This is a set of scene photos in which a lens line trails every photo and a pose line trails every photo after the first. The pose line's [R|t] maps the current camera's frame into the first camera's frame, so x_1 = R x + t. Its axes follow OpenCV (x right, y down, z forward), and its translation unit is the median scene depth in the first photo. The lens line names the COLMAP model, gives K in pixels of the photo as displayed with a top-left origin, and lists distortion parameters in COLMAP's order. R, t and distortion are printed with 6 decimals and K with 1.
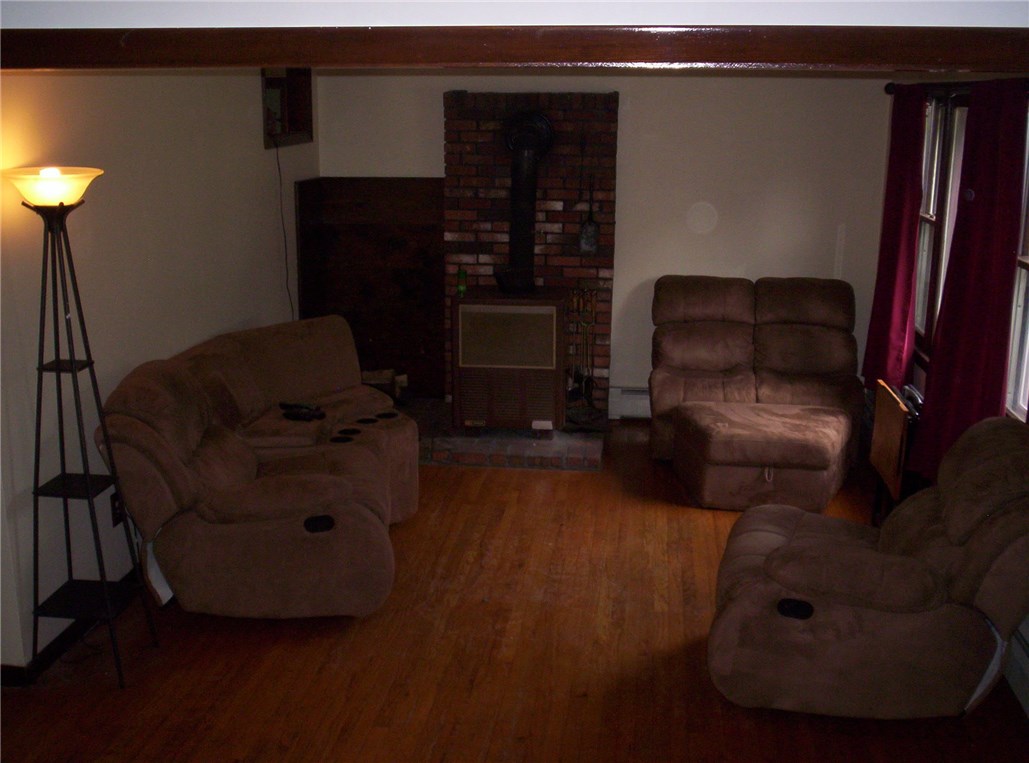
lens RADIAL K [[1128.4, 0, 523.9], [0, 1128.4, 385.8], [0, 0, 1]] dist [-0.078228, 0.000000]
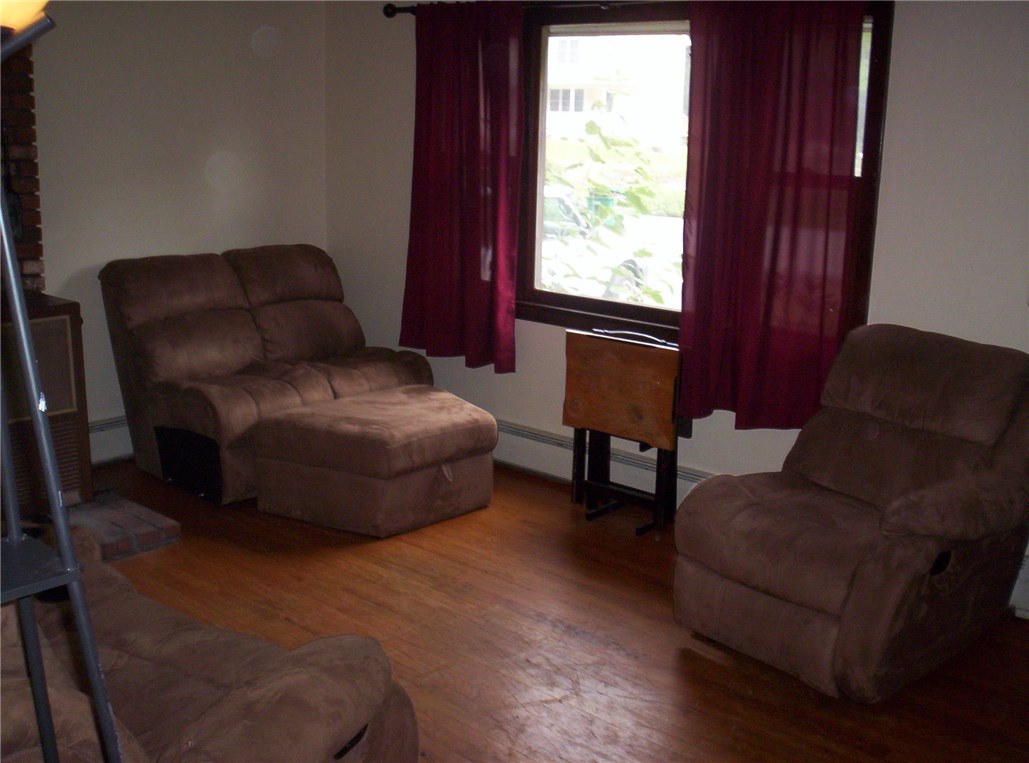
lens RADIAL K [[1128.4, 0, 514.5], [0, 1128.4, 381.5], [0, 0, 1]] dist [-0.078228, 0.000000]
pose [[0.569897, -0.180242, 0.801705, -0.360797], [0.183310, 0.978947, 0.089783, -0.045401], [-0.801009, 0.095794, 0.590939, 0.437868]]
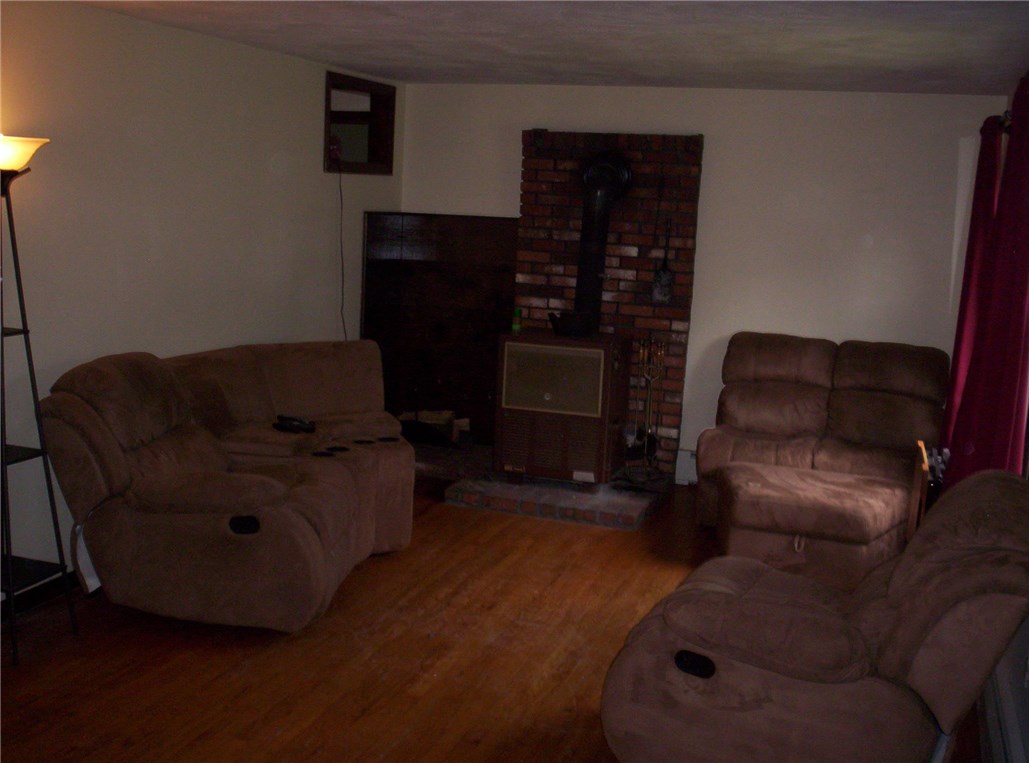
lens RADIAL K [[1128.4, 0, 518.8], [0, 1128.4, 379.6], [0, 0, 1]] dist [-0.078228, 0.000000]
pose [[0.975699, 0.073234, -0.206516, 0.161162], [-0.092427, 0.992096, -0.084865, 0.042044], [0.198669, 0.101891, 0.974756, 0.076949]]
